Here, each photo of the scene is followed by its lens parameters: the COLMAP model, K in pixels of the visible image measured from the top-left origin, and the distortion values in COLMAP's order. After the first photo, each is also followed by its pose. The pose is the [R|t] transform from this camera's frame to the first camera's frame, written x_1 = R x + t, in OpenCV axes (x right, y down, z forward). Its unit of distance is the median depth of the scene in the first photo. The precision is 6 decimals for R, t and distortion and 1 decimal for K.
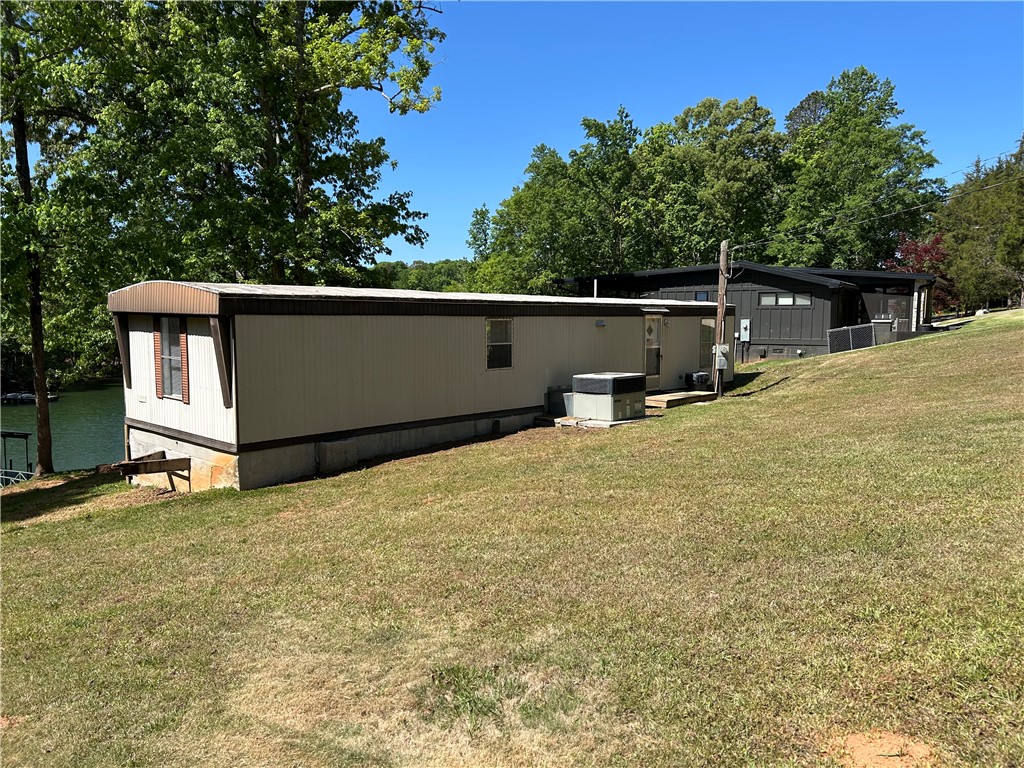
lens RADIAL K [[764.6, 0, 512.0], [0, 764.6, 384.0], [0, 0, 1]] dist [0.096628, -0.145157]
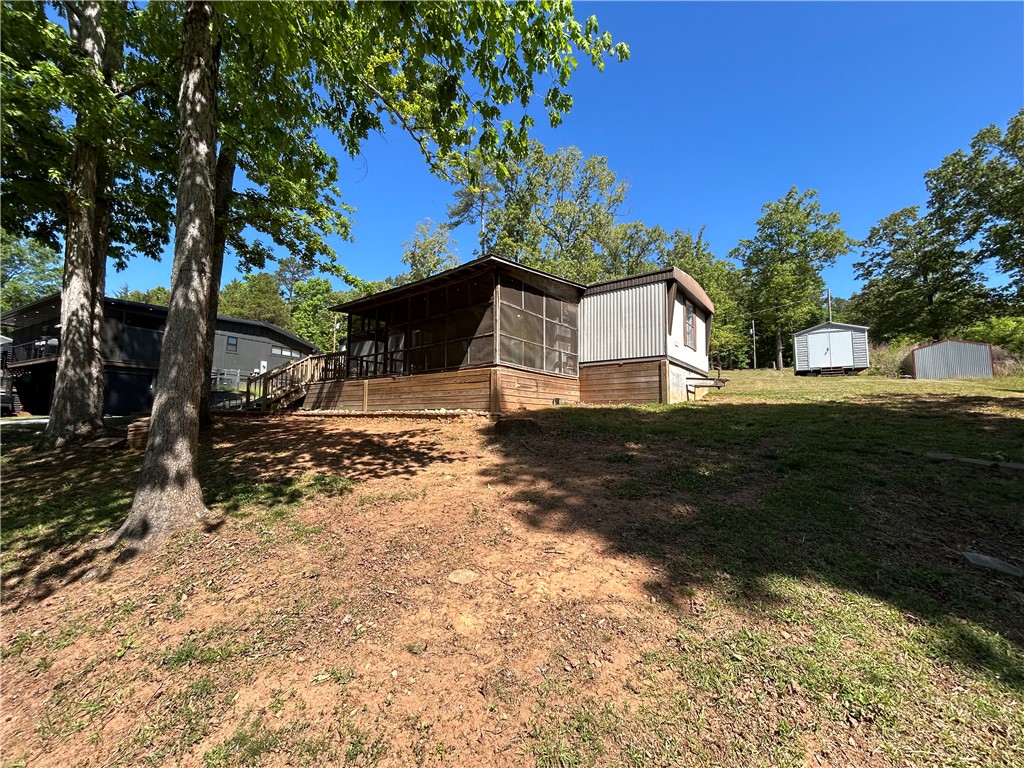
lens RADIAL K [[411.0, 0, 510.6], [0, 411.0, 382.7], [0, 0, 1]] dist [0.008195, -0.003566]
pose [[-0.084373, 0.088867, 0.992464, -0.589008], [0.070557, 0.994048, -0.083010, 0.065698], [-0.993933, 0.063021, -0.090141, 0.651075]]
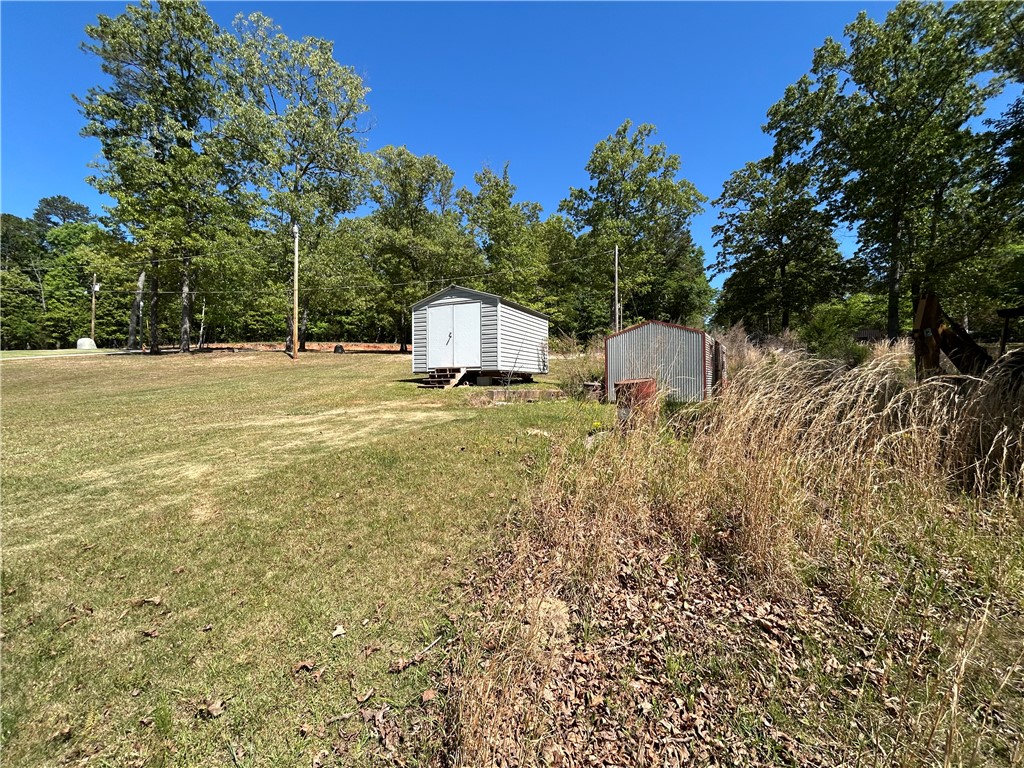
lens RADIAL K [[411.0, 0, 510.6], [0, 411.0, 382.7], [0, 0, 1]] dist [0.008195, -0.003566]
pose [[-0.181159, 0.020969, 0.983230, -0.325935], [0.069745, 0.997529, -0.008423, 0.042740], [-0.980978, 0.067050, -0.182173, 0.009400]]
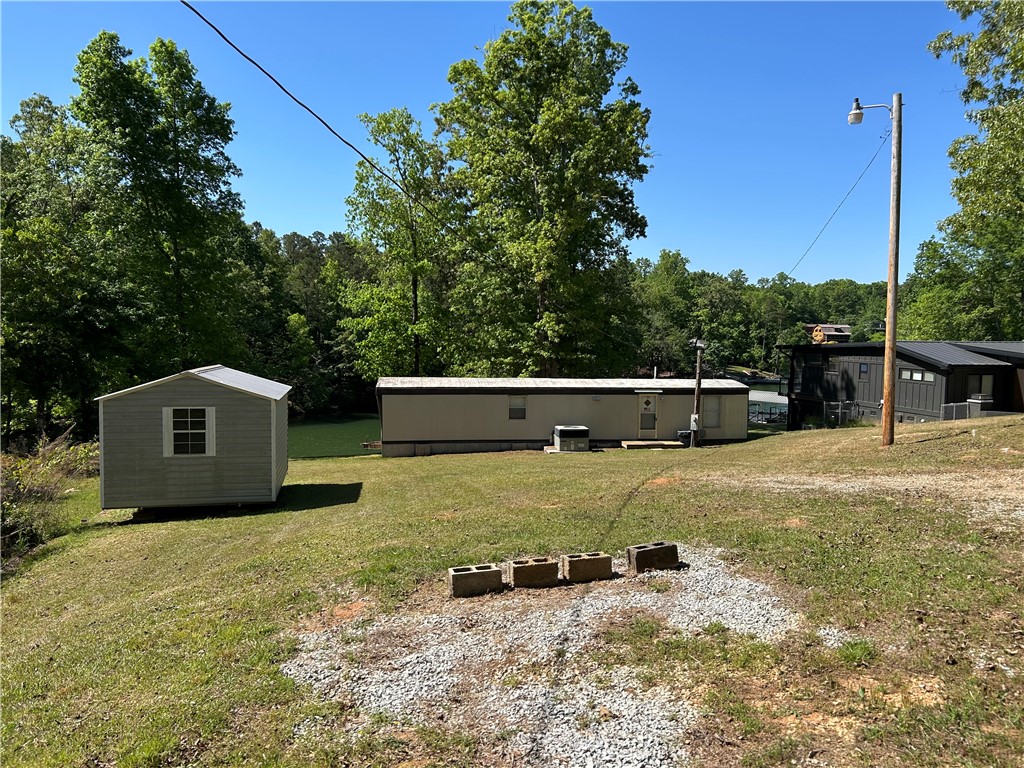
lens RADIAL K [[764.6, 0, 512.0], [0, 764.6, 384.0], [0, 0, 1]] dist [0.096628, -0.145157]
pose [[0.759966, 0.059099, -0.647271, 0.685328], [-0.066004, 0.997727, 0.013602, -0.075293], [0.646603, 0.032385, 0.762139, -0.313284]]
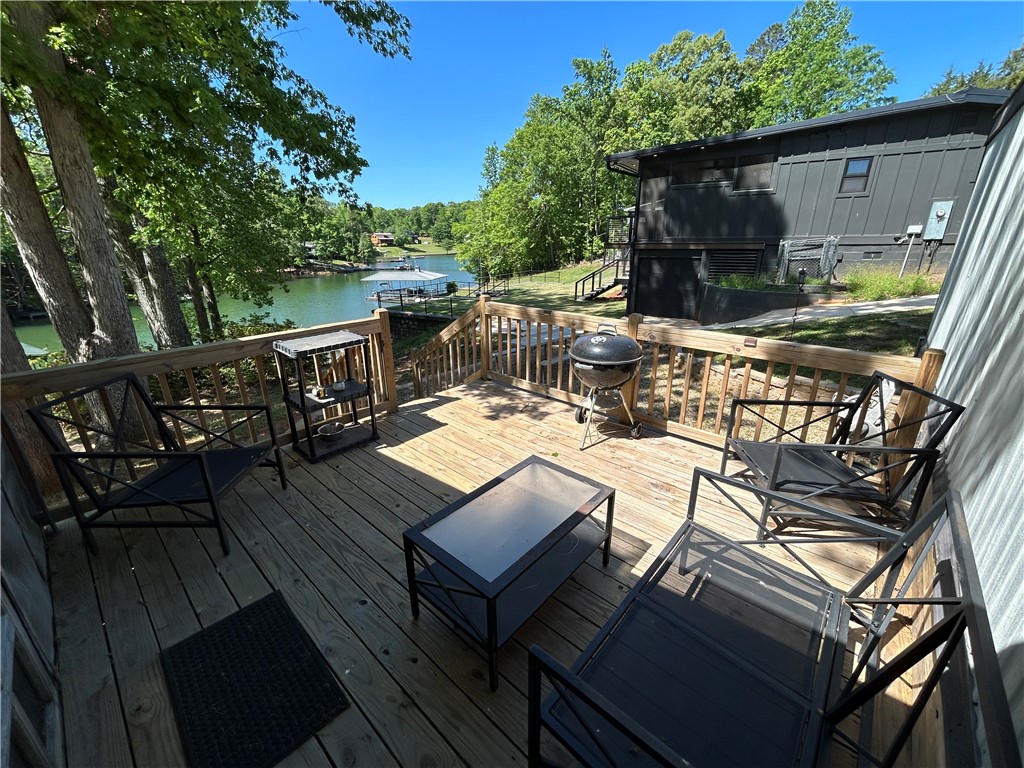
lens RADIAL K [[413.9, 0, 508.4], [0, 413.9, 382.4], [0, 0, 1]] dist [-0.007839, 0.004743]
pose [[0.999899, -0.013926, -0.002733, -0.047331], [0.014170, 0.968967, 0.246783, -0.033369], [-0.000789, -0.246797, 0.969067, 0.710350]]
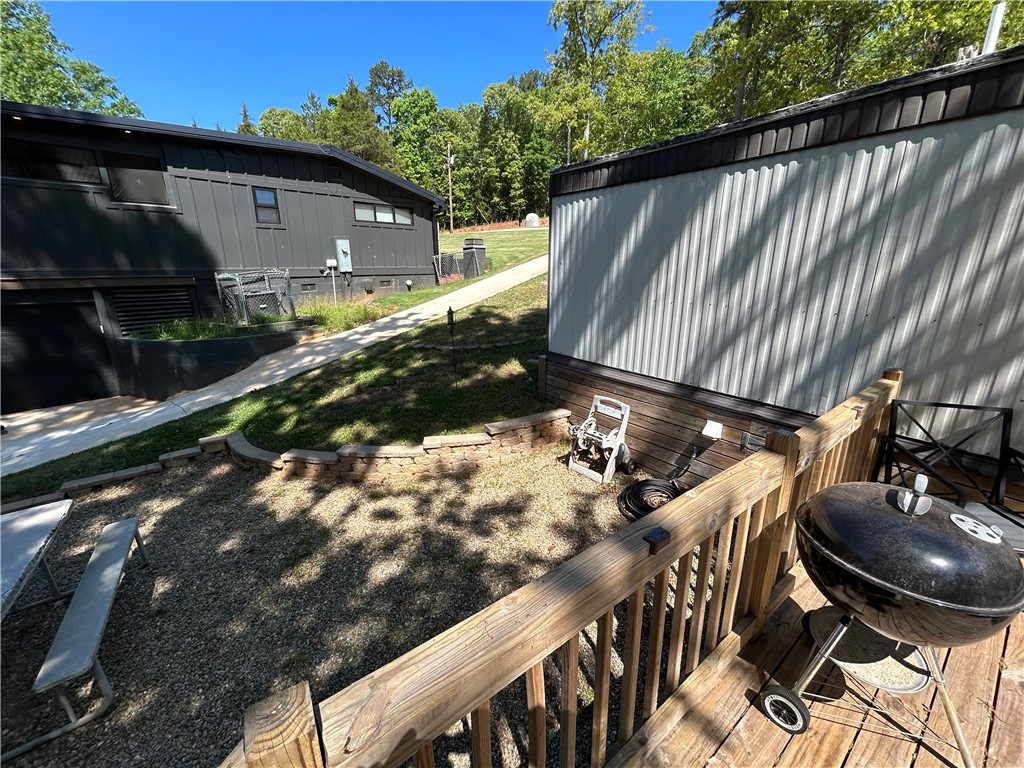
lens RADIAL K [[413.9, 0, 508.4], [0, 413.9, 382.4], [0, 0, 1]] dist [-0.007839, 0.004743]
pose [[0.177569, -0.270642, 0.946162, -0.068535], [0.088918, 0.961920, 0.258463, -0.046519], [-0.980083, 0.038236, 0.194872, 0.858116]]
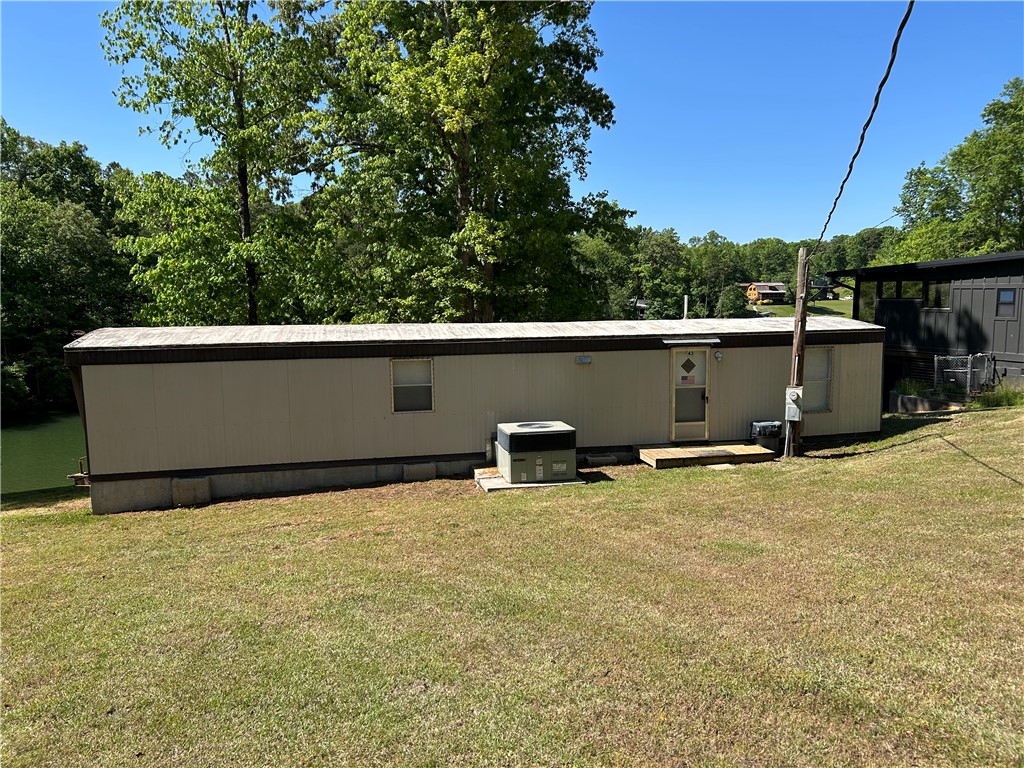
lens RADIAL K [[764.6, 0, 512.0], [0, 764.6, 384.0], [0, 0, 1]] dist [0.096628, -0.145157]
pose [[0.817550, 0.058771, -0.572850, 0.323136], [-0.037739, 0.998108, 0.048541, -0.054645], [0.574619, -0.018066, 0.818221, 0.155502]]
